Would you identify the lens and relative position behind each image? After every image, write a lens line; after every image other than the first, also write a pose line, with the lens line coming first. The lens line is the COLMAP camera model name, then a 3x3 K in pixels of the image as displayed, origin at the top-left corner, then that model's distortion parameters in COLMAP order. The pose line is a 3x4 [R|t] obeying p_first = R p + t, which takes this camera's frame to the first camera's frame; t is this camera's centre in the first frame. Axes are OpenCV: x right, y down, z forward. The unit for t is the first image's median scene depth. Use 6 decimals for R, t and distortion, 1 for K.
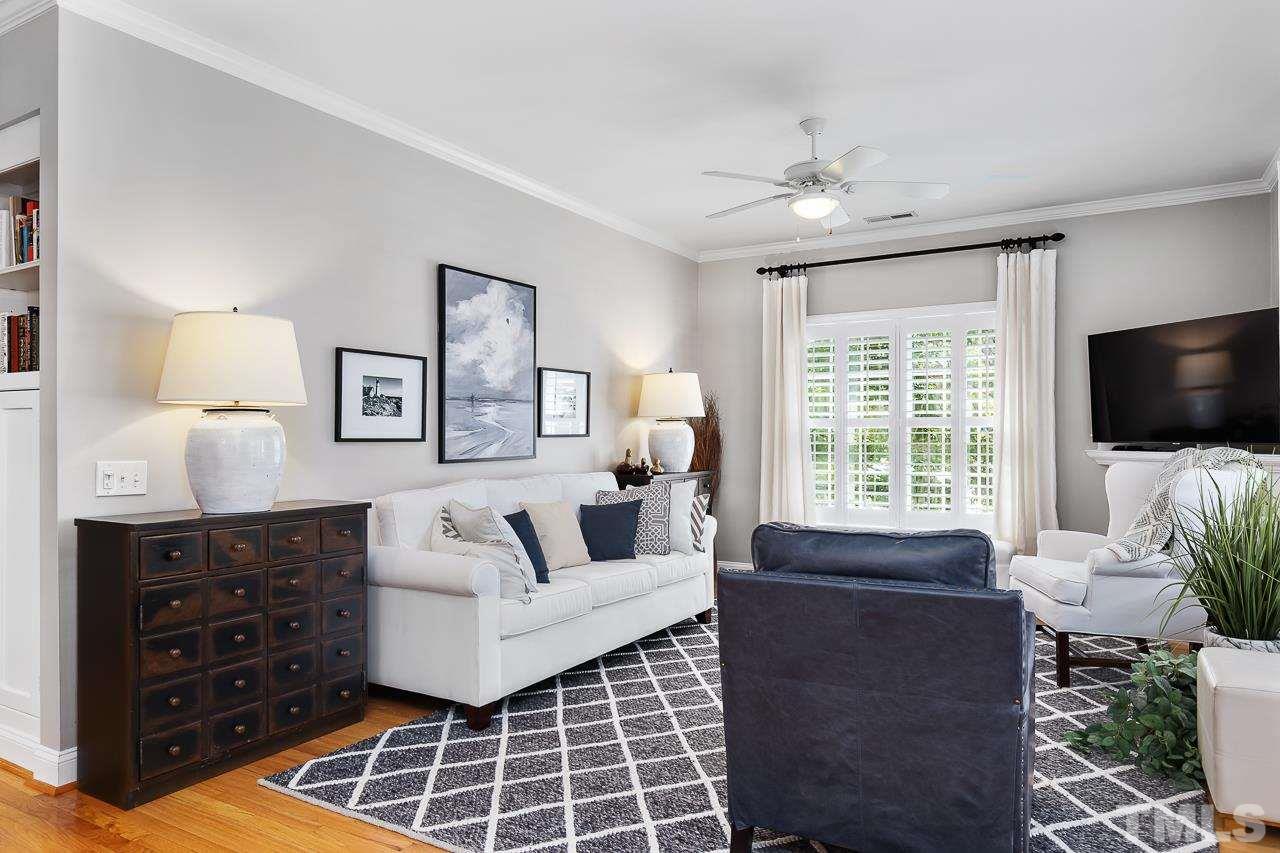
lens RADIAL K [[804.1, 0, 636.2], [0, 804.1, 431.5], [0, 0, 1]] dist [-0.005567, -0.000207]
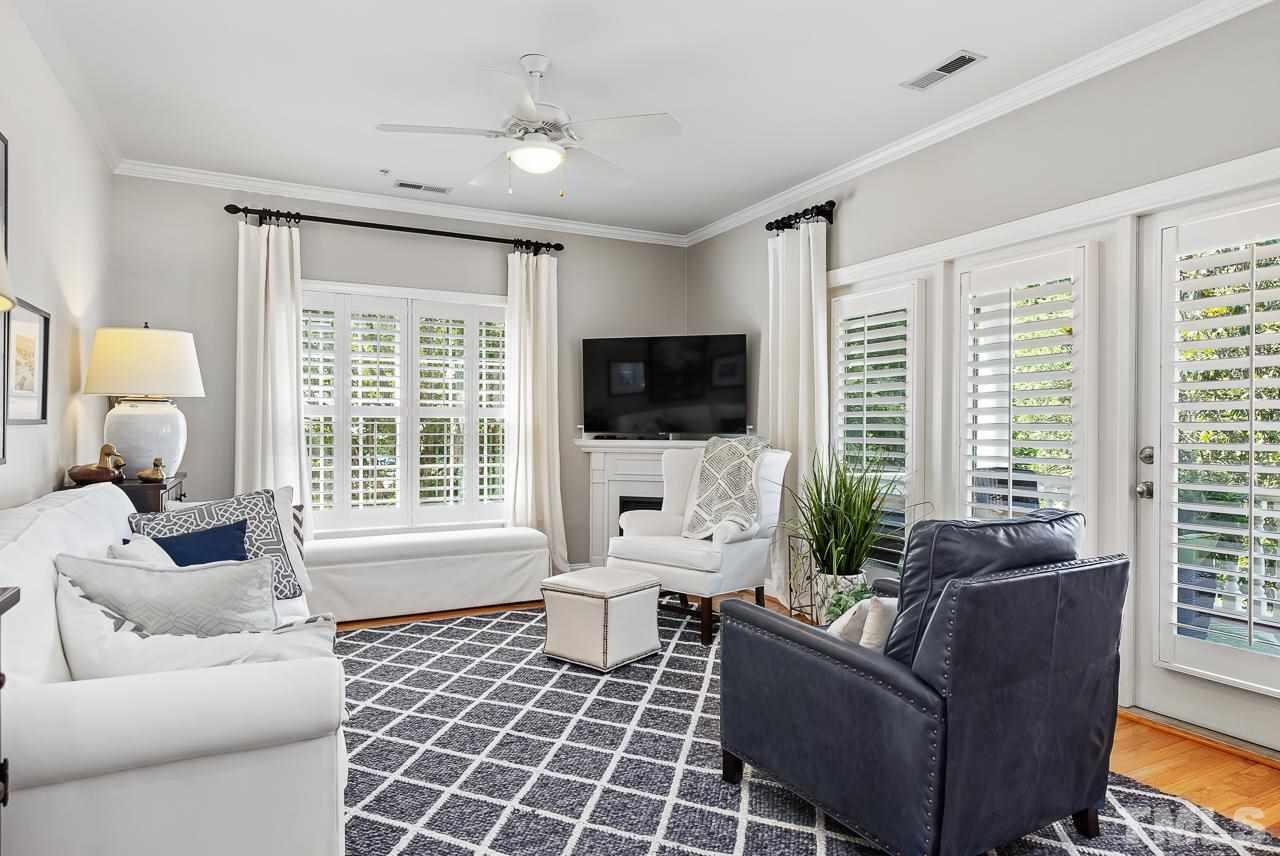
lens RADIAL K [[761.2, 0, 635.5], [0, 761.2, 429.7], [0, 0, 1]] dist [0.010143, -0.000824]
pose [[0.534246, 0.001908, 0.845327, -0.294428], [-0.005539, 0.999984, 0.001244, 0.007313], [-0.845311, -0.005347, 0.534248, 0.338709]]
